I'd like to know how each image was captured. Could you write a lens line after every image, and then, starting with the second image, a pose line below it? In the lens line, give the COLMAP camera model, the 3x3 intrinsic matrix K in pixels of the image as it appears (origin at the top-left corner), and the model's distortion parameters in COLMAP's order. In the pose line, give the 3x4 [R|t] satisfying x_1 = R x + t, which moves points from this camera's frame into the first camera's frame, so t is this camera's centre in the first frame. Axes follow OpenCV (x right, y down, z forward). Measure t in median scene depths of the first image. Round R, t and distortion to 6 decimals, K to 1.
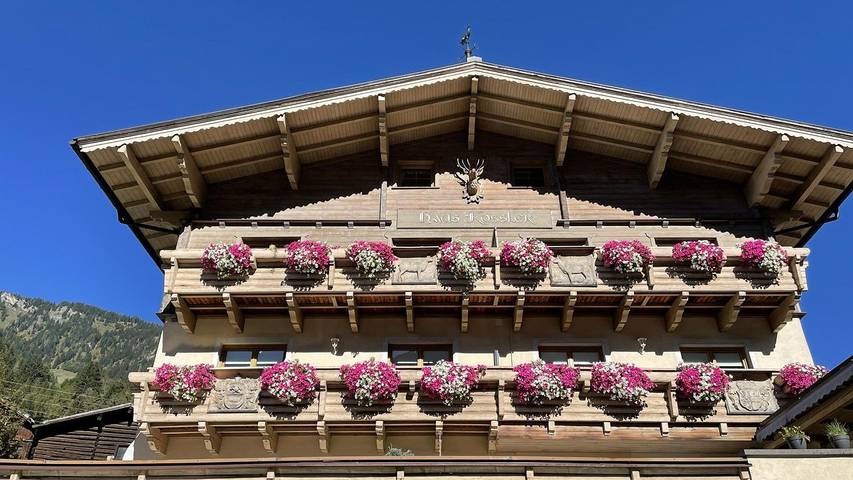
lens RADIAL K [[601.1, 0, 445.6], [0, 601.1, 239.9], [0, 0, 1]] dist [0.055949, -0.005088]
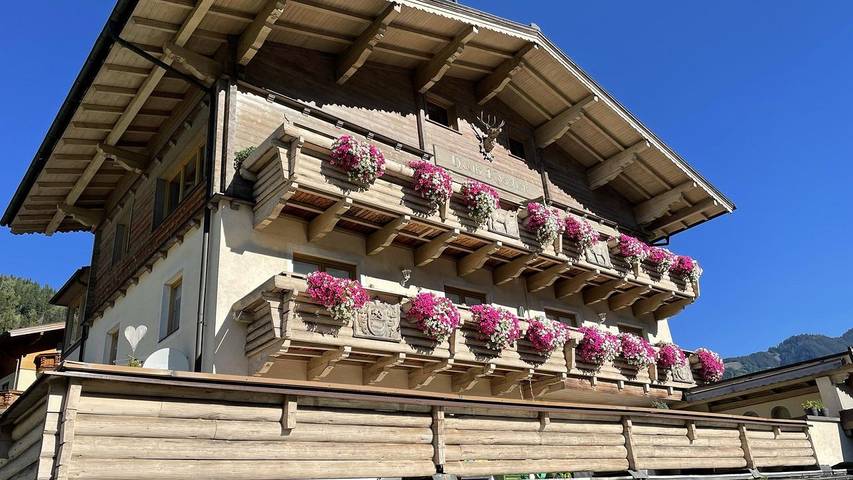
lens RADIAL K [[601.1, 0, 445.6], [0, 601.1, 239.9], [0, 0, 1]] dist [0.055949, -0.005088]
pose [[0.772749, 0.209967, 0.598977, -0.746232], [-0.271877, 0.962238, 0.013447, 0.095453], [-0.573535, -0.173239, 0.800653, 0.241906]]
